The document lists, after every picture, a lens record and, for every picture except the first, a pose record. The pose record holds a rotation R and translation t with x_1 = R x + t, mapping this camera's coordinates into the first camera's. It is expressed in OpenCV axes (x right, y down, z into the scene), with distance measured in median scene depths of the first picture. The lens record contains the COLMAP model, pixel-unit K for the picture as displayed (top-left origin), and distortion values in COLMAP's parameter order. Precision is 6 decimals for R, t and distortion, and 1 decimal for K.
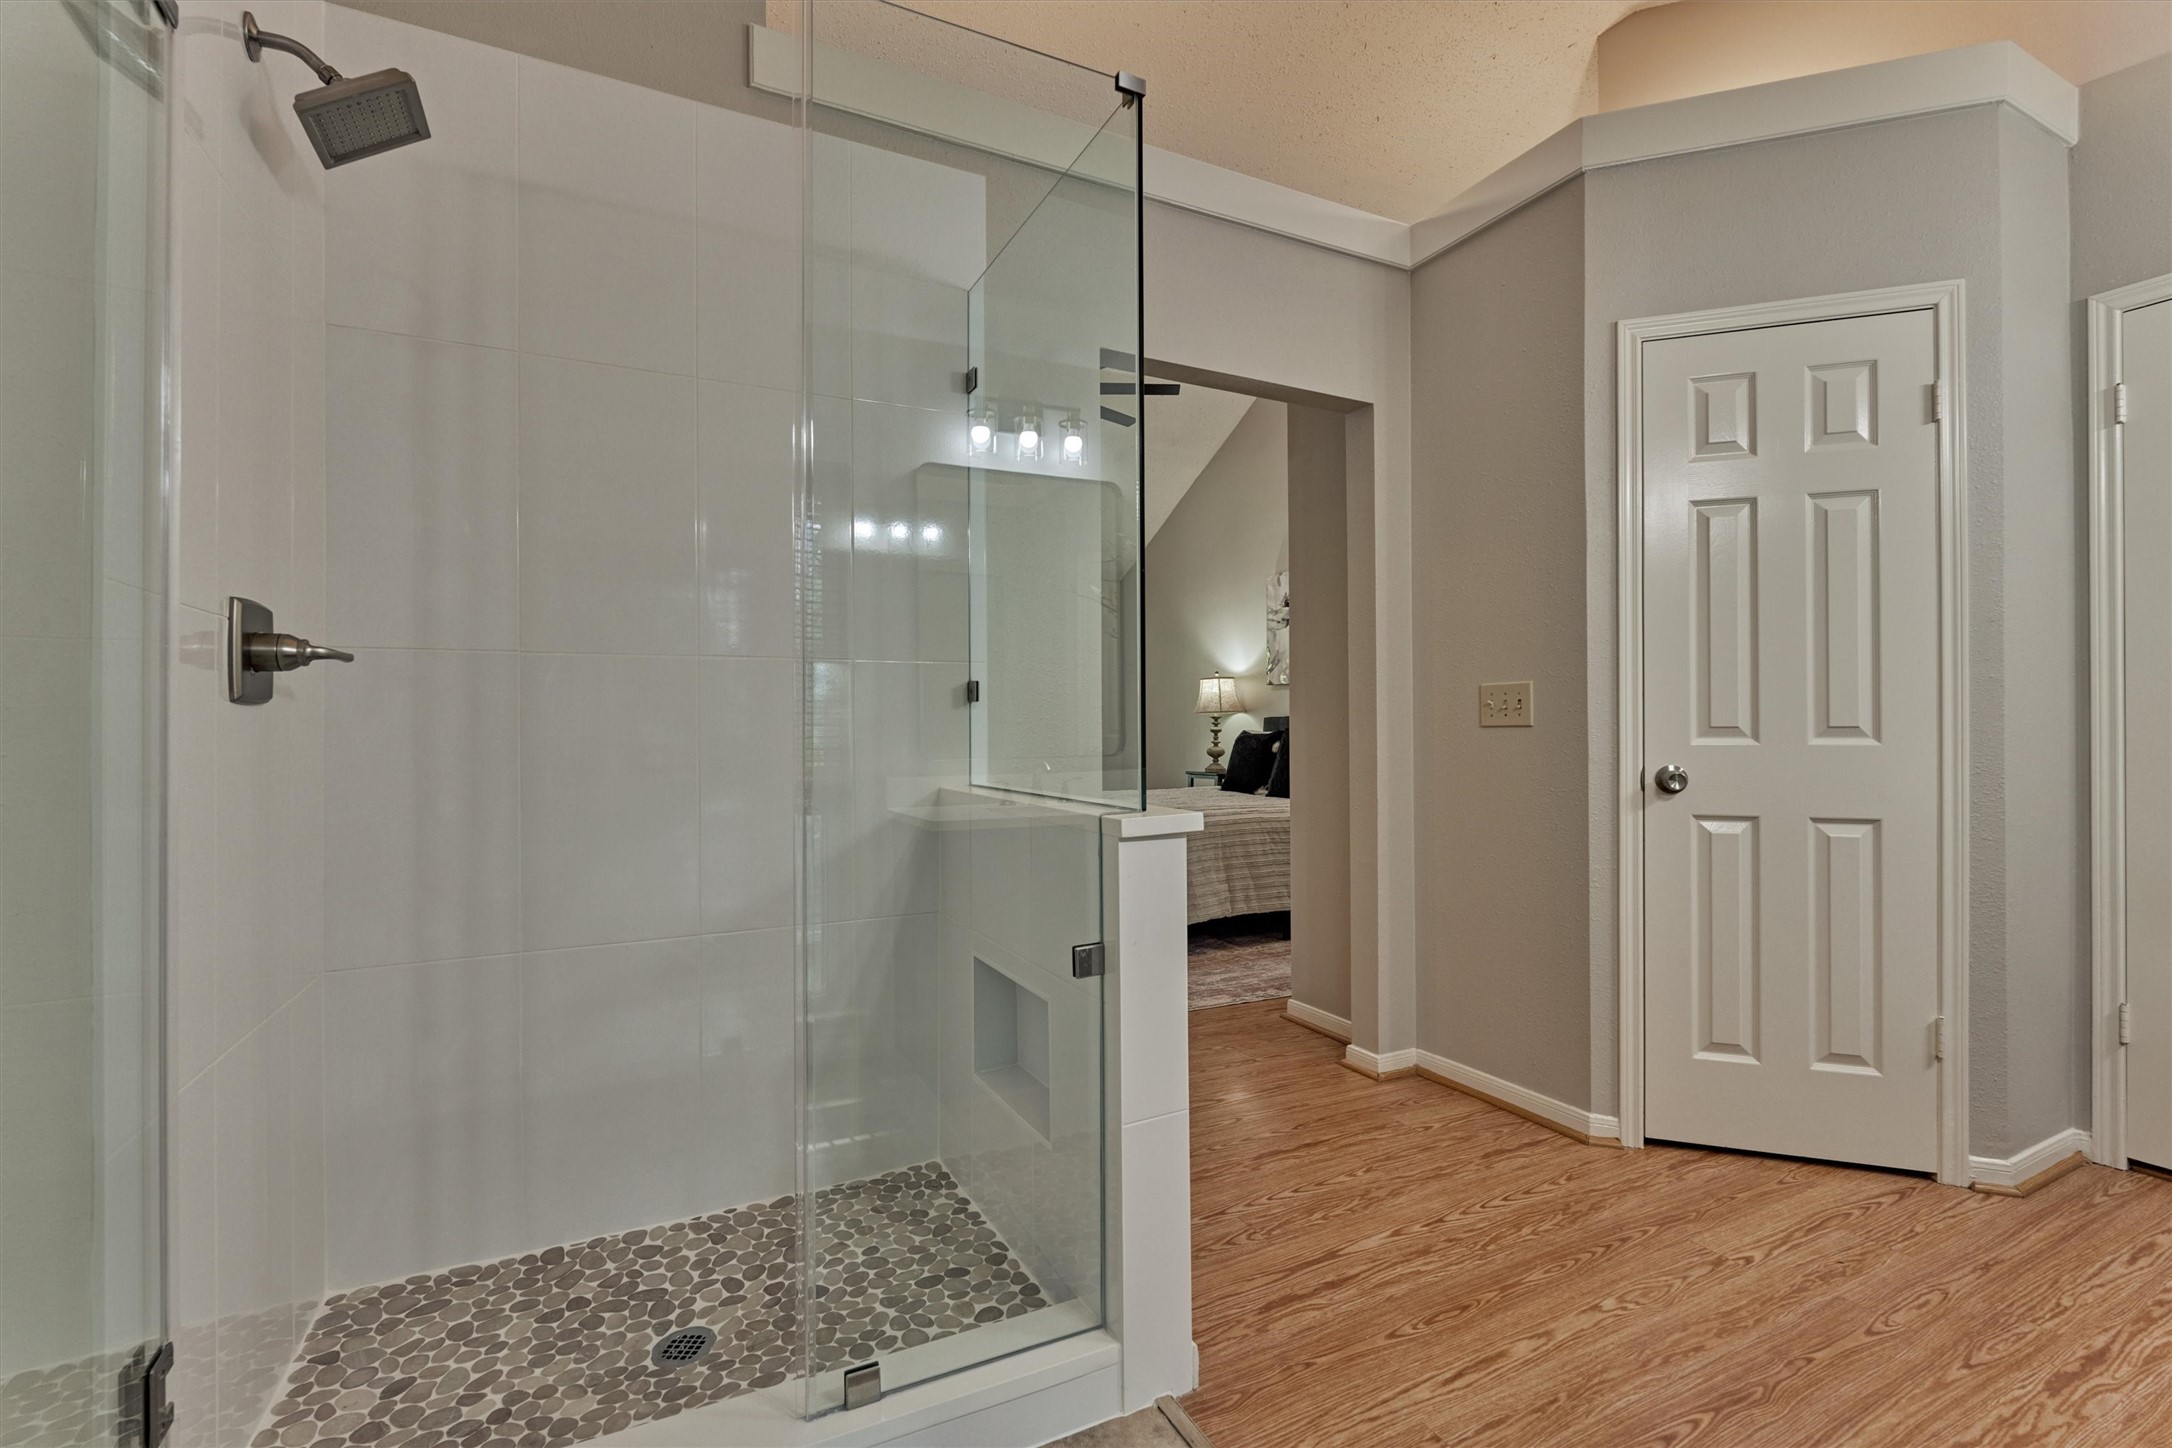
lens RADIAL K [[942.7, 0, 1085.2], [0, 942.7, 720.3], [0, 0, 1]] dist [-0.006433, 0.000182]
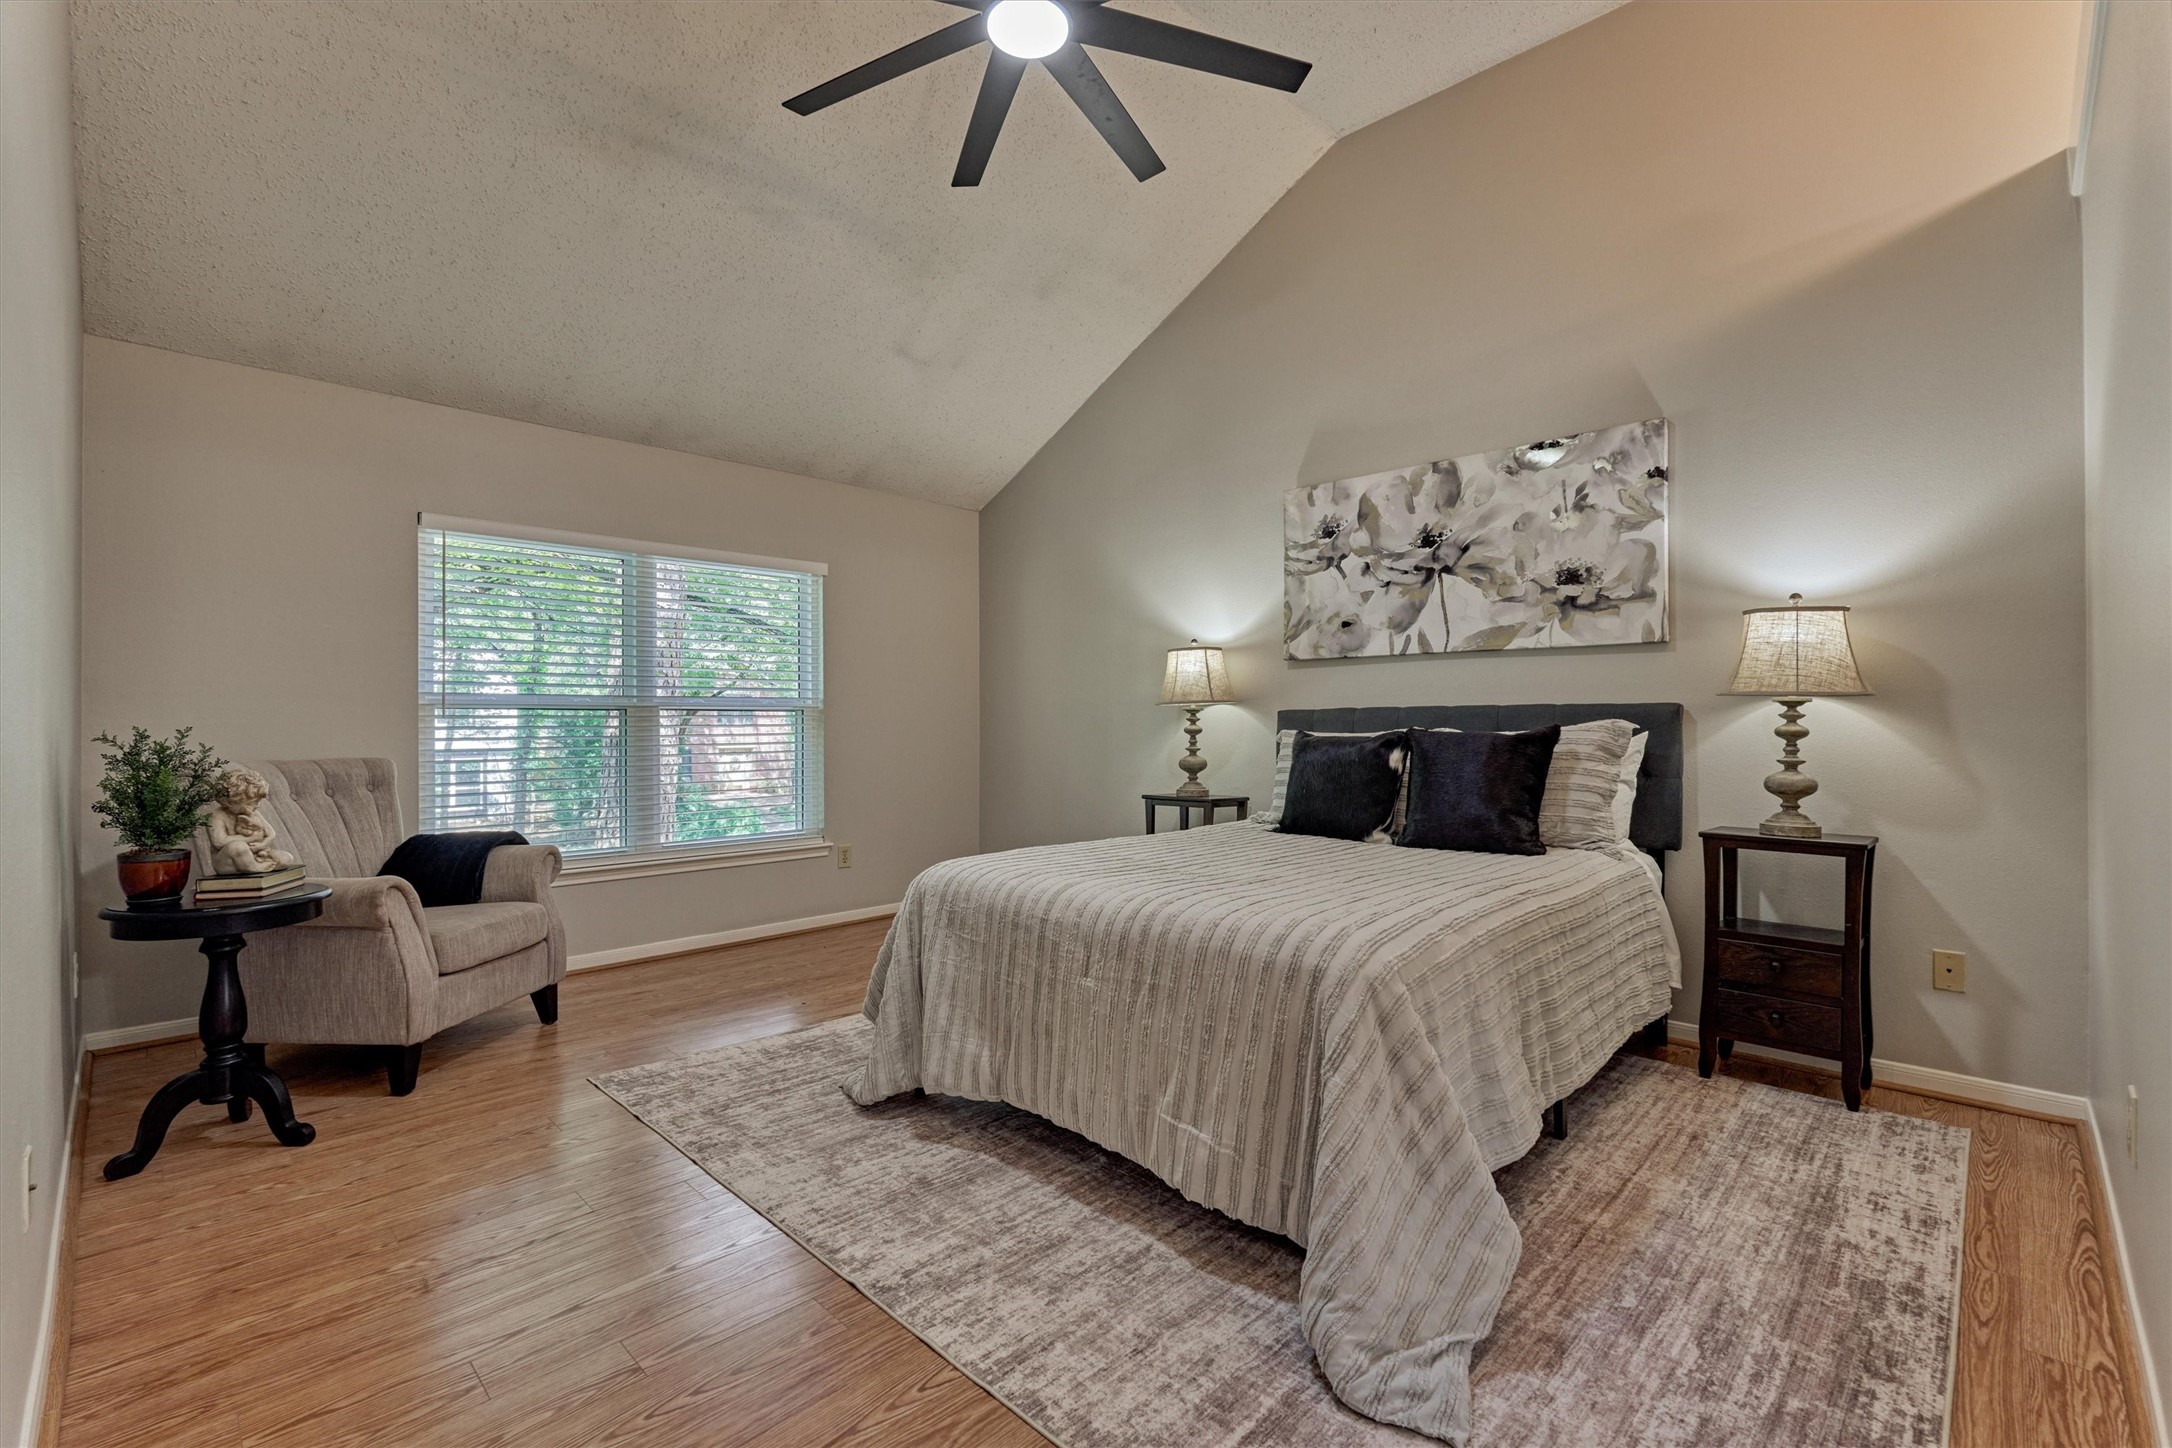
lens RADIAL K [[942.7, 0, 1085.2], [0, 942.7, 720.3], [0, 0, 1]] dist [-0.006433, 0.000182]
pose [[0.945258, 0.005830, 0.326273, -0.146317], [-0.005447, 0.999983, -0.002088, 0.005727], [-0.326280, 0.000196, 0.945273, 0.437714]]
